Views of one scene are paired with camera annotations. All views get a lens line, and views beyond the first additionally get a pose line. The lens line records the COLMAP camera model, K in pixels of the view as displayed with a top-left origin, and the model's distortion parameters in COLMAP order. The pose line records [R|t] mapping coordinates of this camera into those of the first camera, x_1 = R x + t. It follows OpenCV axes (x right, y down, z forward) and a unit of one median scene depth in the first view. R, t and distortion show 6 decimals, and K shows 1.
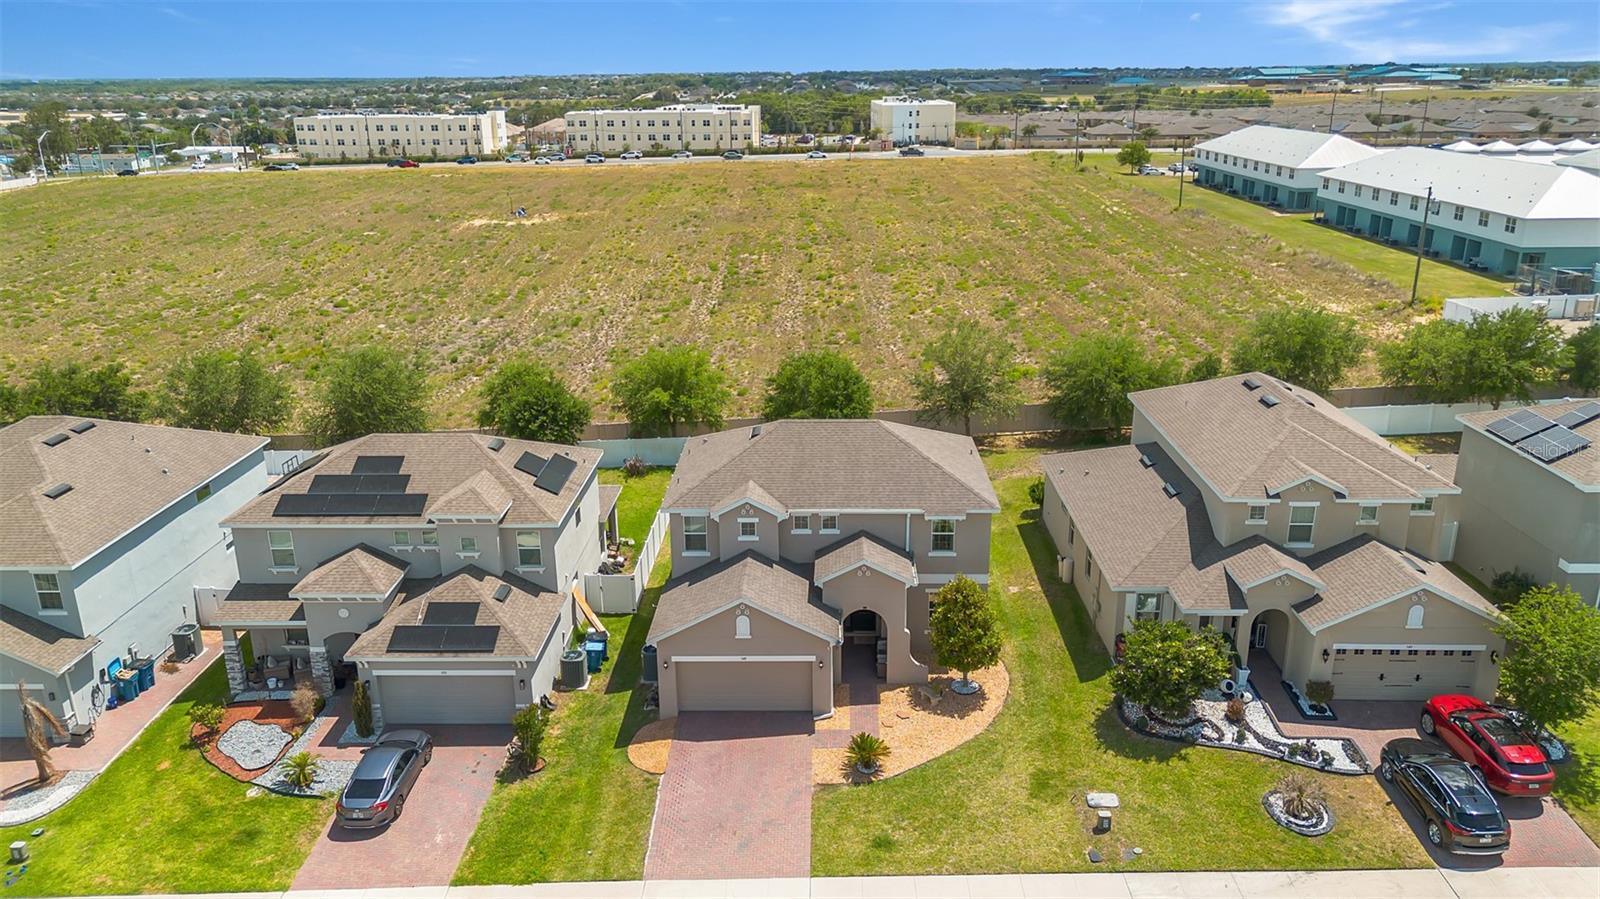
lens RADIAL K [[1141.2, 0, 786.6], [0, 1141.2, 441.7], [0, 0, 1]] dist [0.068332, -0.060239]
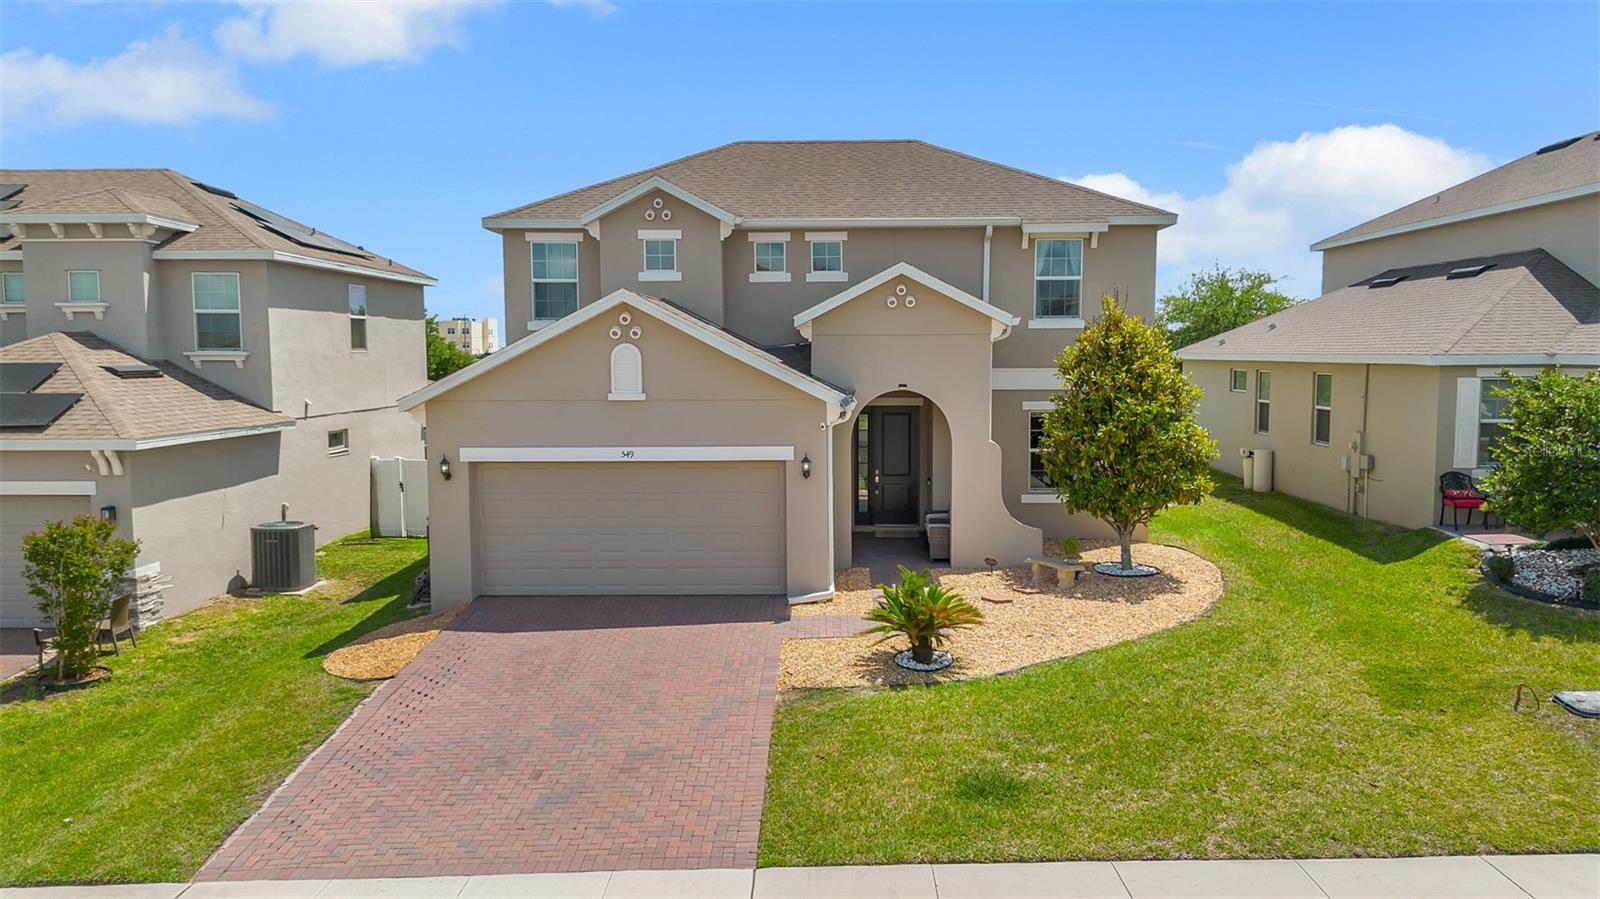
lens RADIAL K [[1141.2, 0, 792.5], [0, 1141.2, 448.7], [0, 0, 1]] dist [0.068332, -0.060239]
pose [[0.999941, 0.010194, 0.003693, 0.021814], [-0.009096, 0.974124, -0.225831, 0.267465], [-0.005899, 0.225784, 0.974160, 0.541402]]
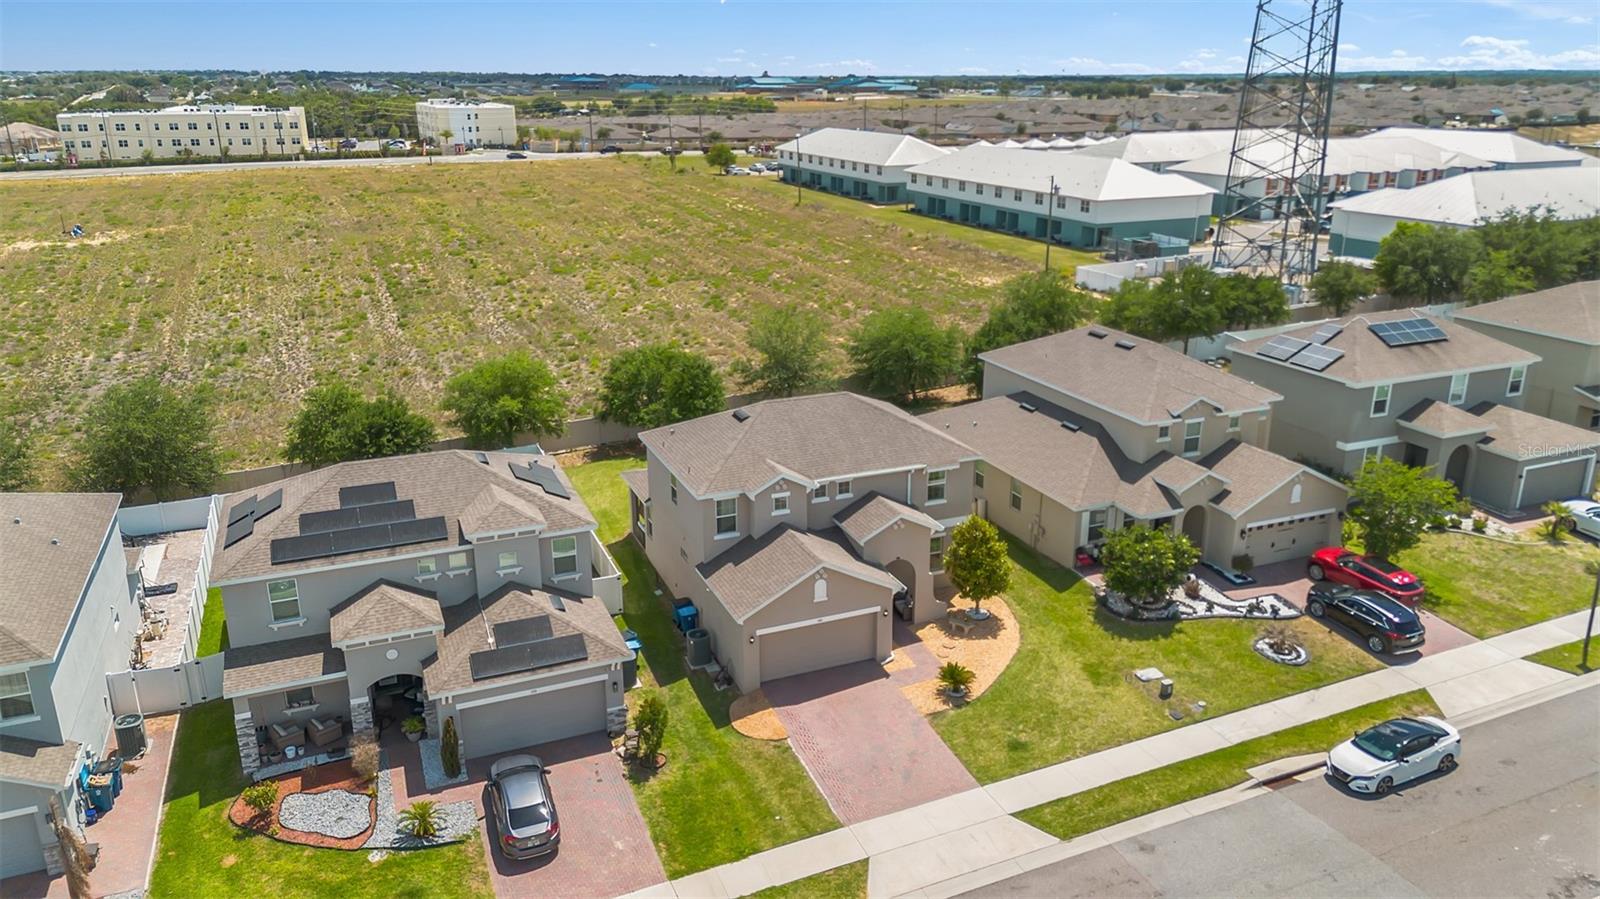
lens RADIAL K [[1141.2, 0, 795.0], [0, 1141.2, 451.5], [0, 0, 1]] dist [0.068332, -0.060239]
pose [[0.911038, -0.119895, 0.394507, -0.430257], [0.118473, 0.992561, 0.028059, 0.001107], [-0.394936, 0.021175, 0.918465, 0.028587]]
